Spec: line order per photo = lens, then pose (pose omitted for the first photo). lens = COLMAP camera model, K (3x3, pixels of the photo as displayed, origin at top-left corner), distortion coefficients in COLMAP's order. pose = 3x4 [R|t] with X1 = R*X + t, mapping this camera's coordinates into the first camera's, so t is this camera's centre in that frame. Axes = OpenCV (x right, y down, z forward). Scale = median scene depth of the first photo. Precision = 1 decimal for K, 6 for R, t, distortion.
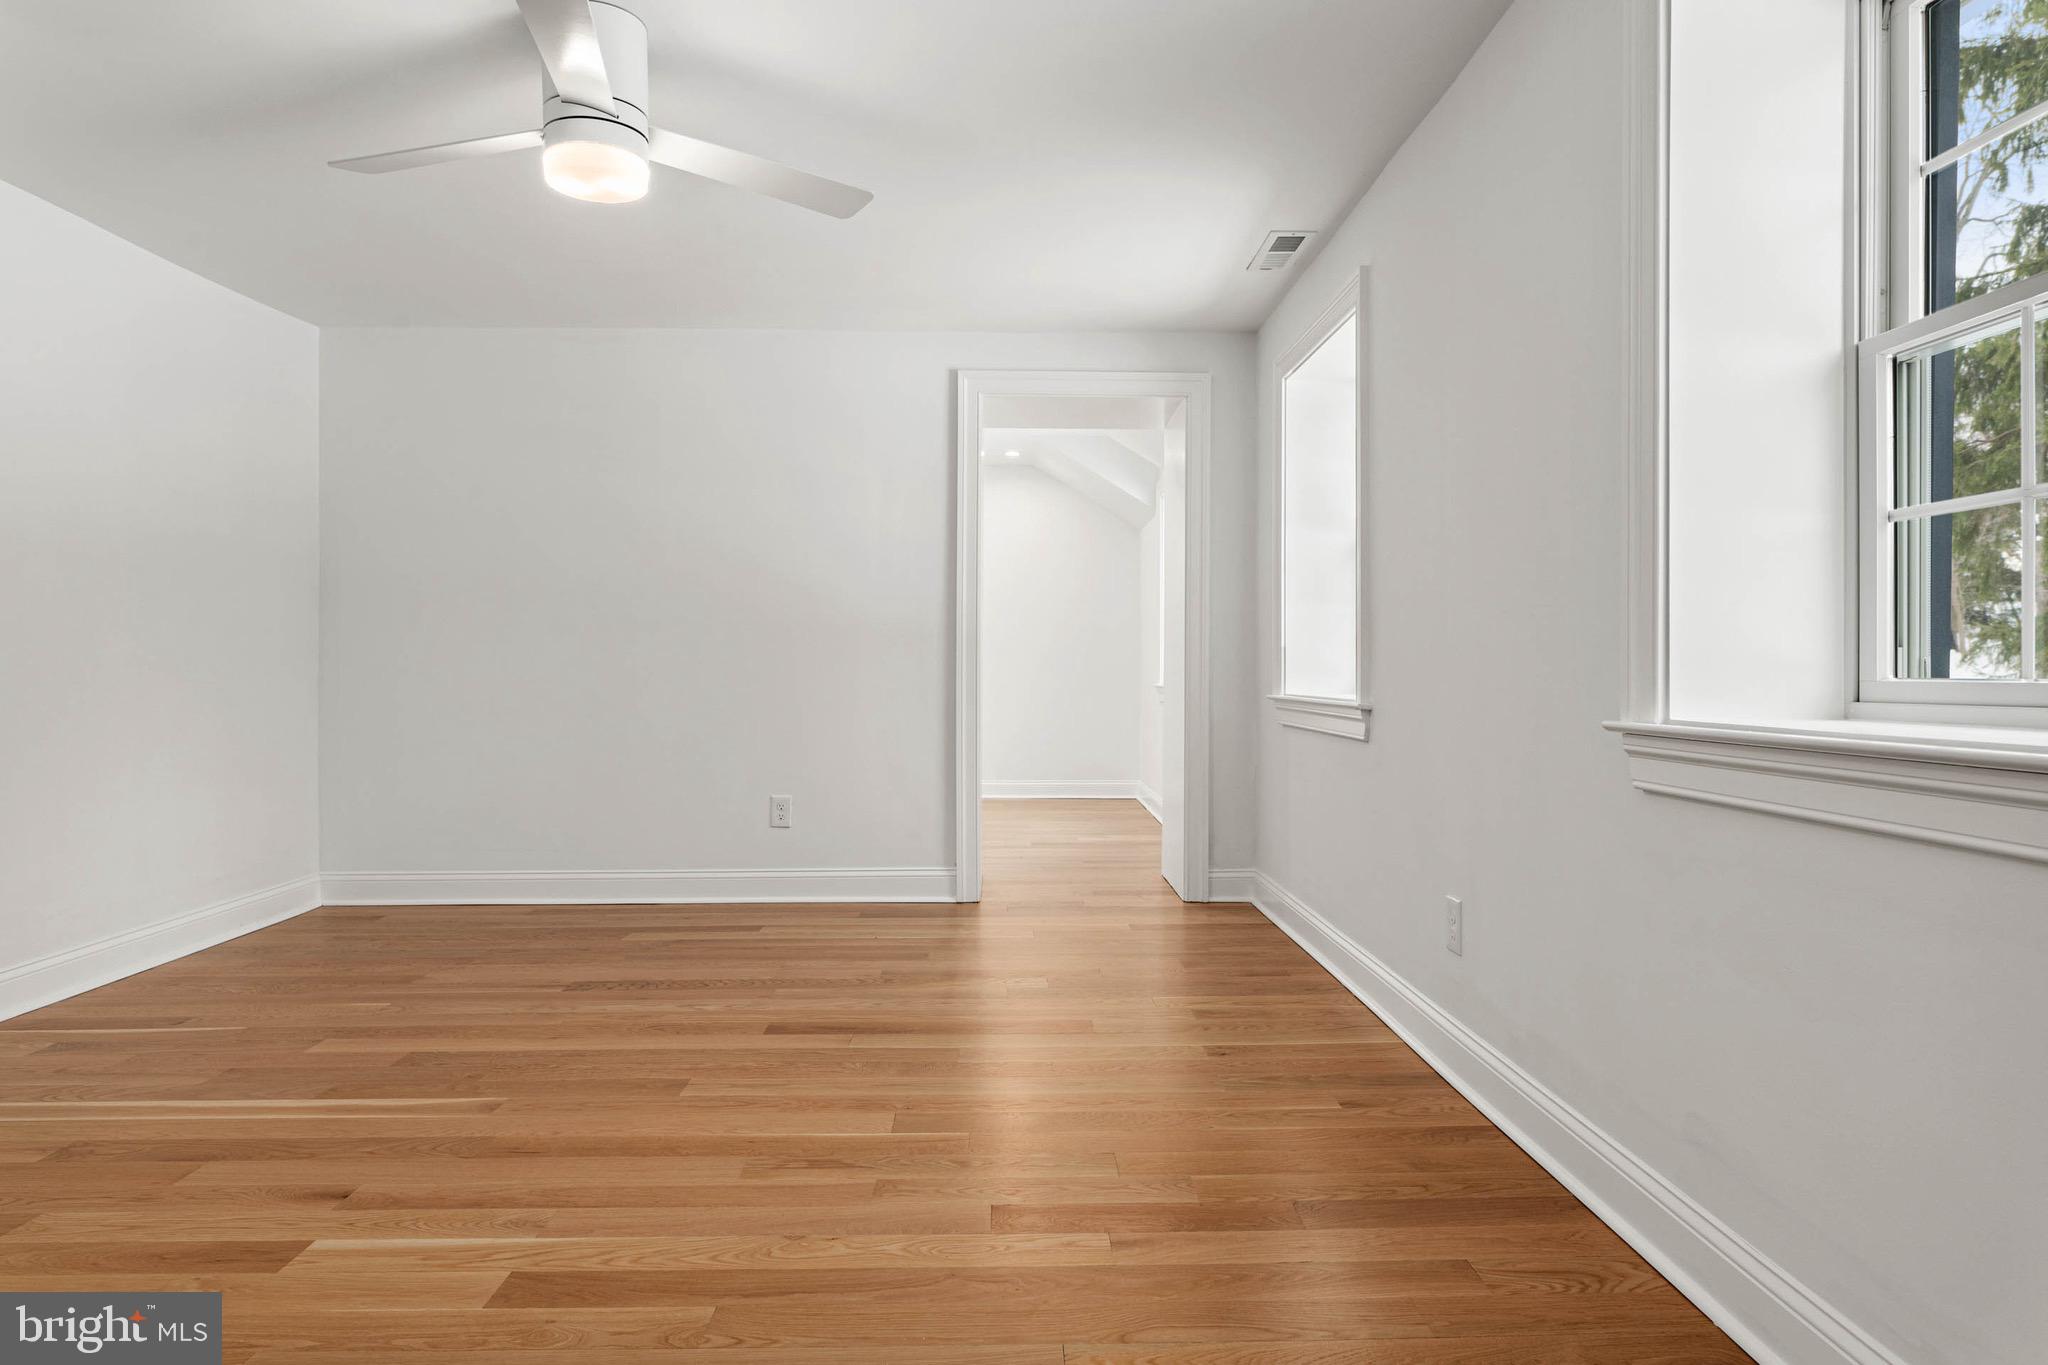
lens RADIAL K [[1177.6, 0, 1011.9], [0, 1177.6, 671.6], [0, 0, 1]] dist [0.000566, -0.006333]
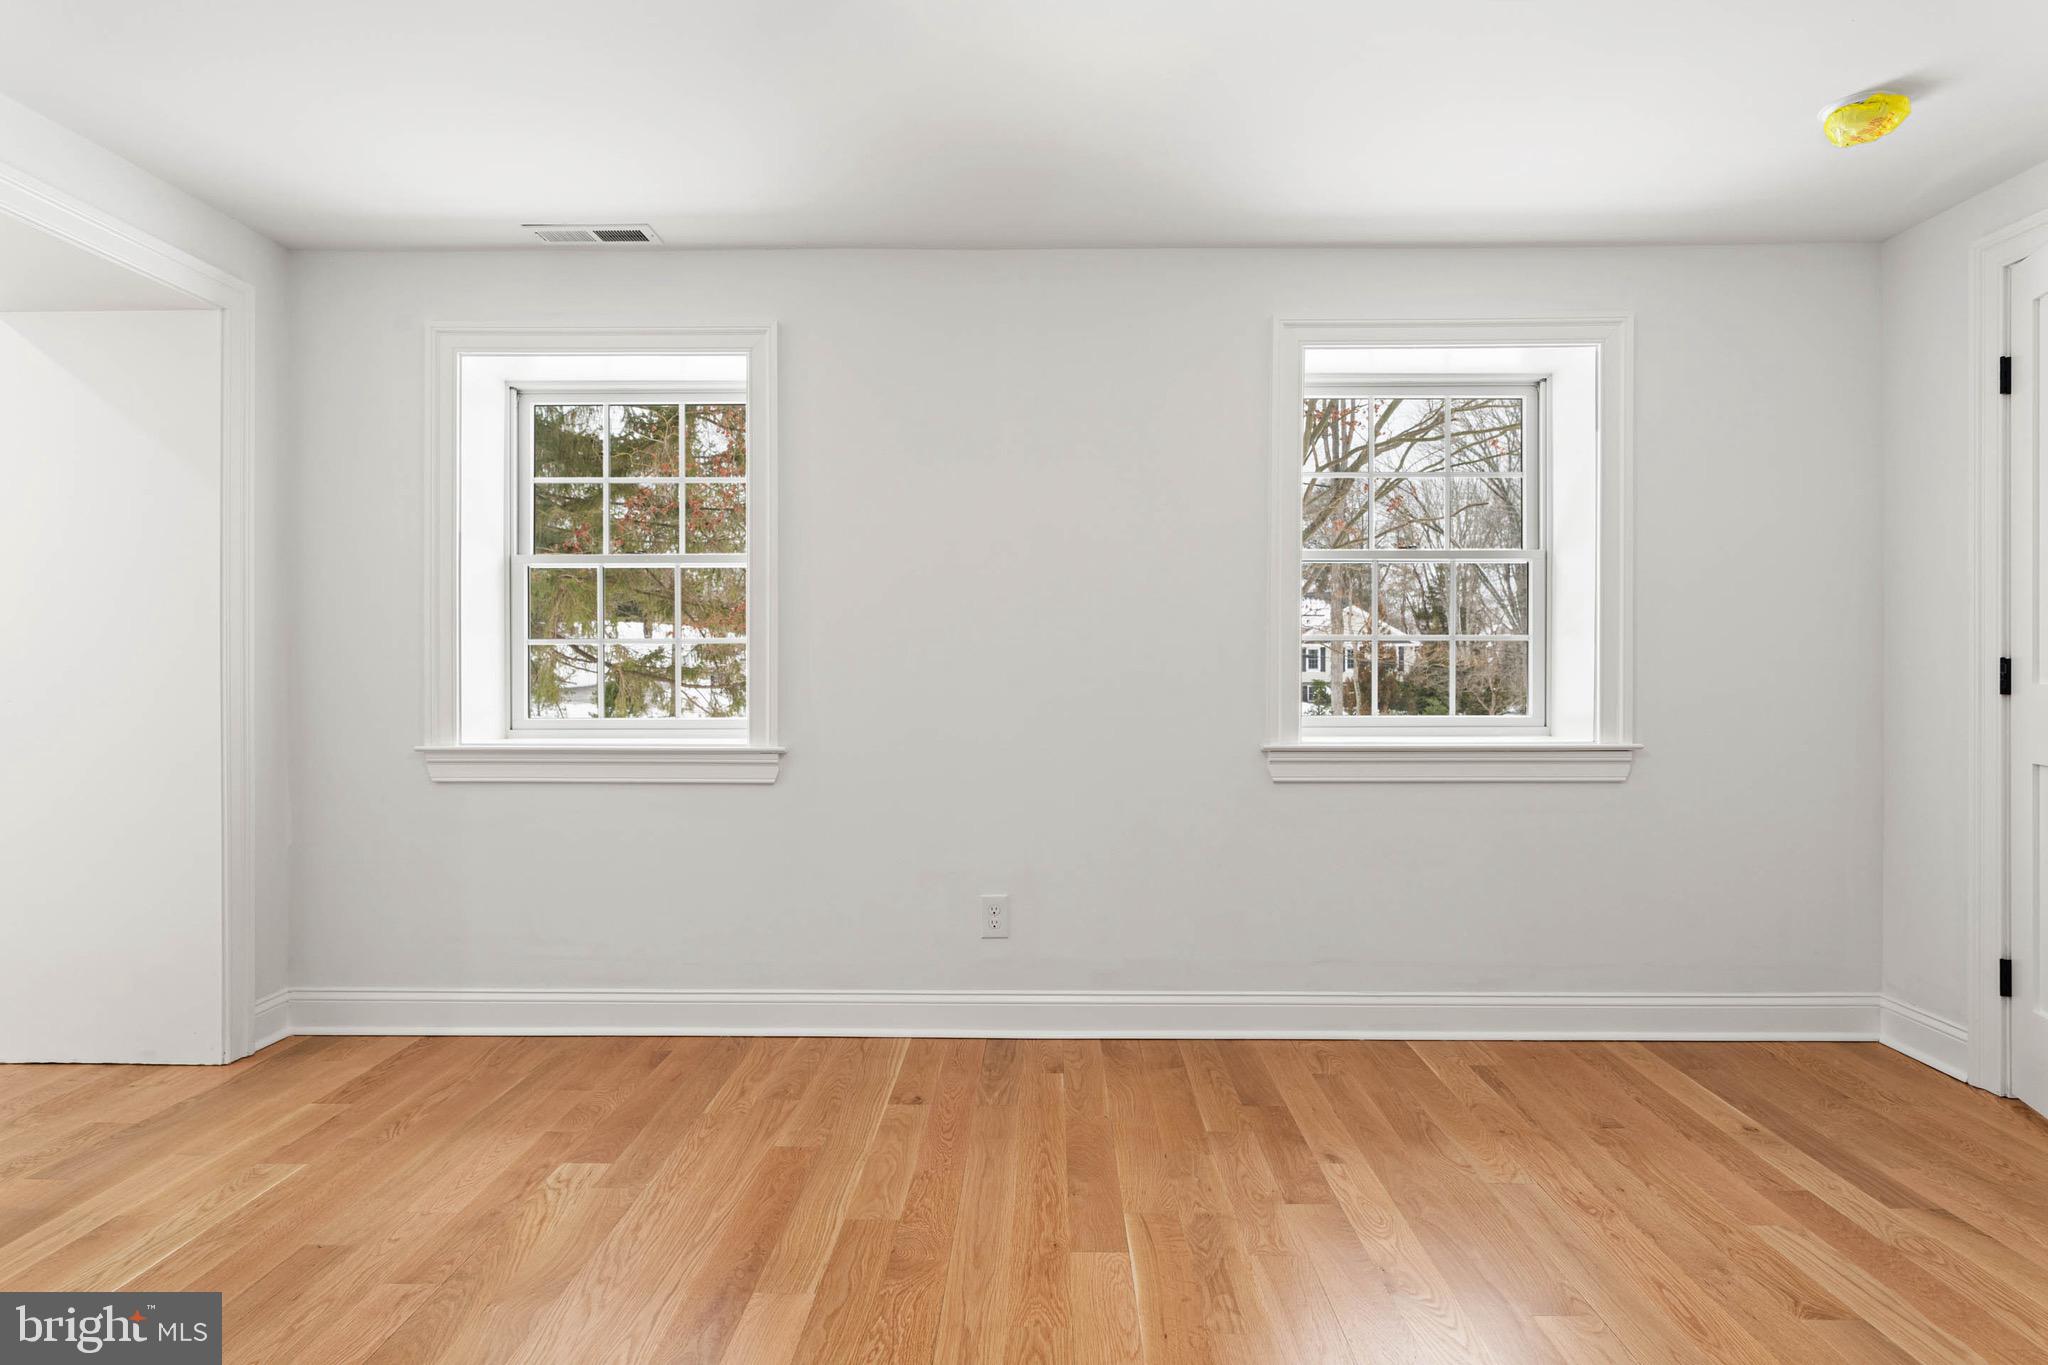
lens RADIAL K [[1177.6, 0, 1019.8], [0, 1177.6, 678.6], [0, 0, 1]] dist [0.000566, -0.006333]
pose [[0.050054, -0.009588, 0.998700, -0.891531], [0.001553, 0.999953, 0.009523, -0.052417], [-0.998745, 0.001074, 0.050067, 0.917278]]
